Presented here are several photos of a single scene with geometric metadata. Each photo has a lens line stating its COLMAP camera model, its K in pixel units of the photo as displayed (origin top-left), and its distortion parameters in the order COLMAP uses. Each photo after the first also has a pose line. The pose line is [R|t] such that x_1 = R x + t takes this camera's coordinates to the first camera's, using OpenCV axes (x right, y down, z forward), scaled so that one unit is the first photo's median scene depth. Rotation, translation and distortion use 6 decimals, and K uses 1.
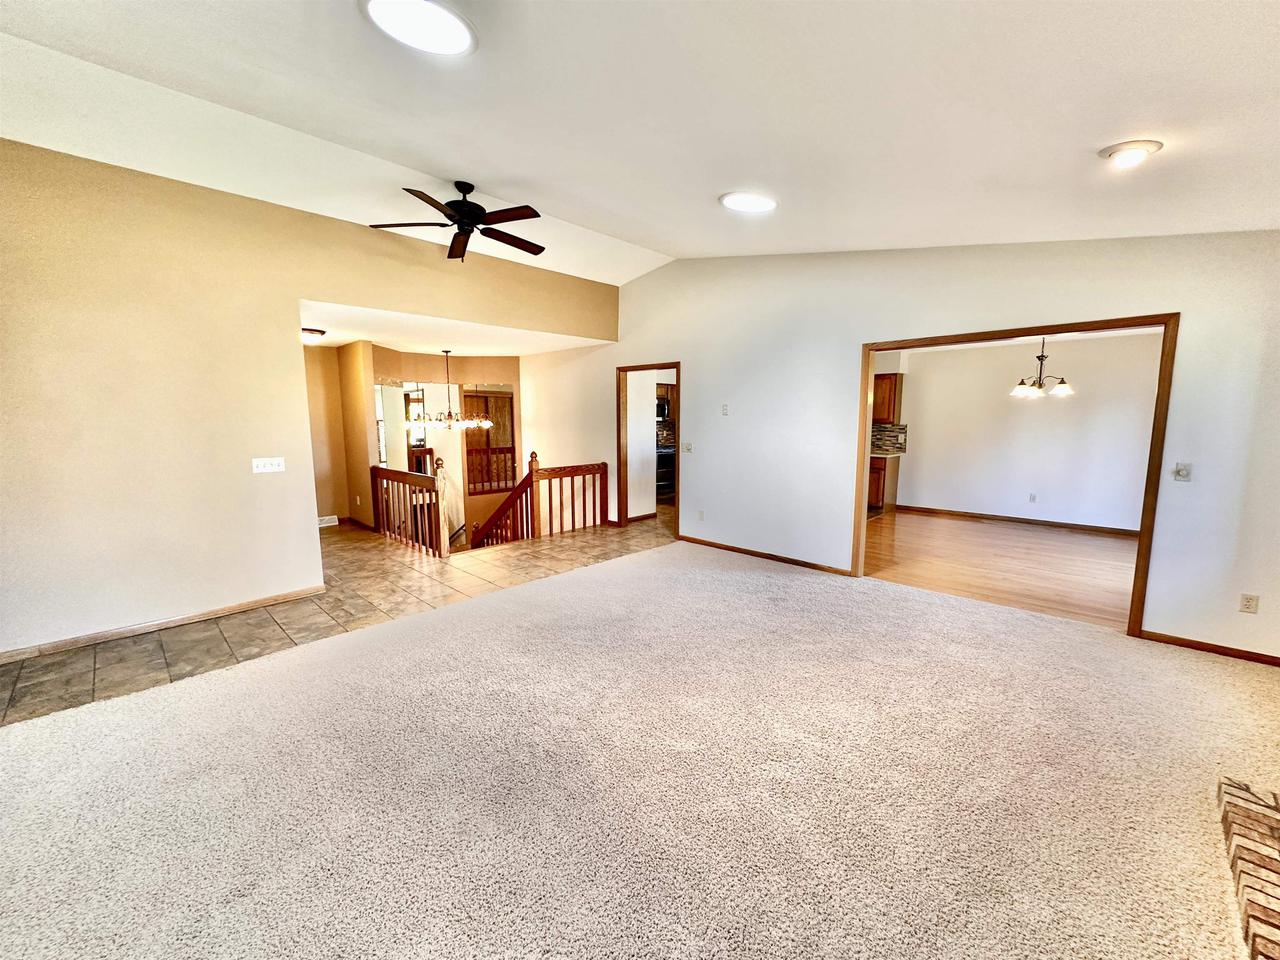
lens RADIAL K [[505.4, 0, 640.0], [0, 505.4, 480.0], [0, 0, 1]] dist [-0.012590, -0.000140]
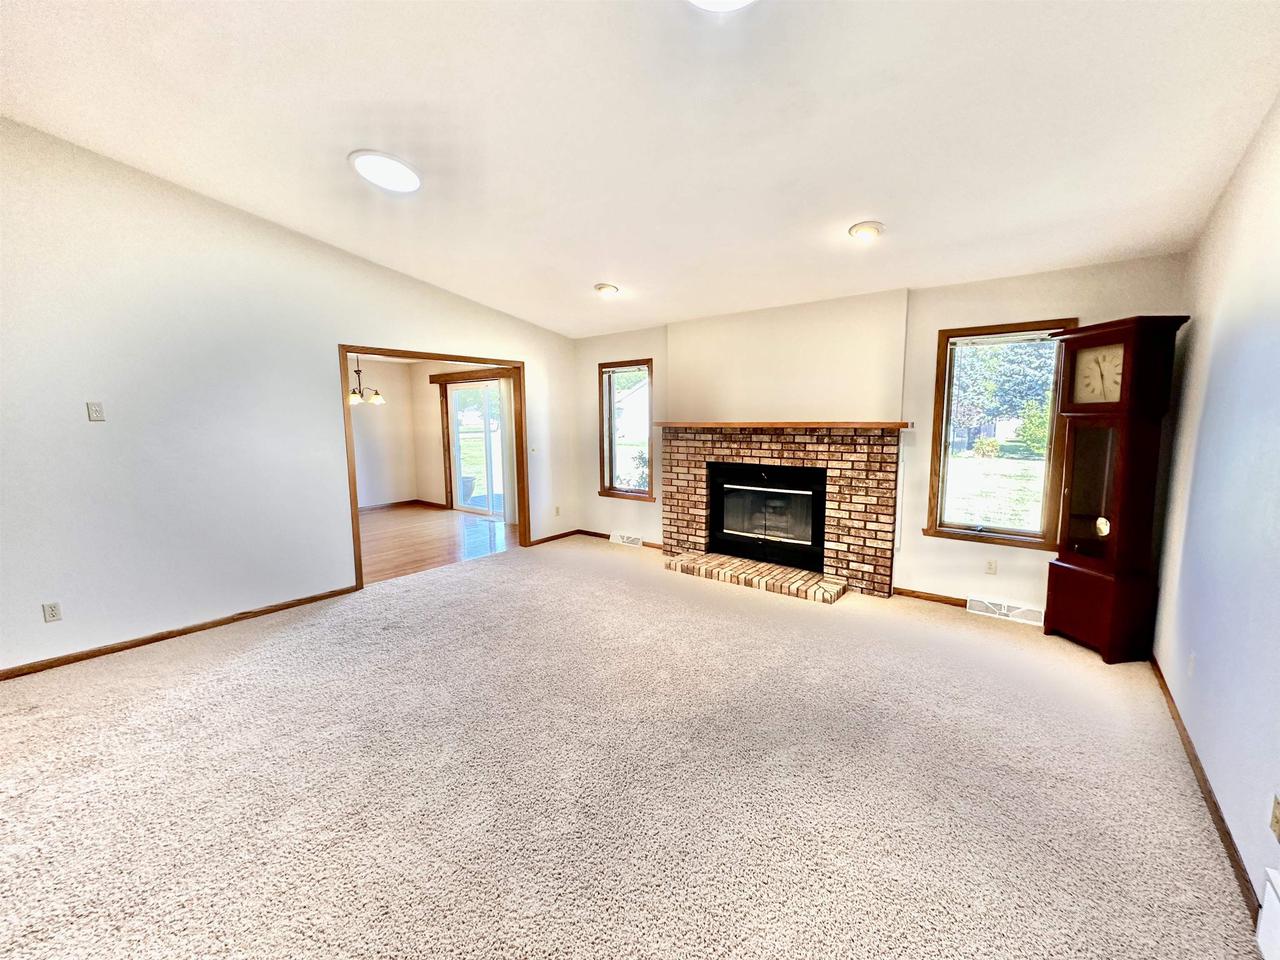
lens RADIAL K [[505.4, 0, 640.0], [0, 505.4, 480.0], [0, 0, 1]] dist [-0.012590, -0.000140]
pose [[-0.104801, -0.114860, 0.987838, -0.559818], [0.124689, 0.983952, 0.127637, -0.068321], [-0.986646, 0.136549, -0.088797, 0.550315]]
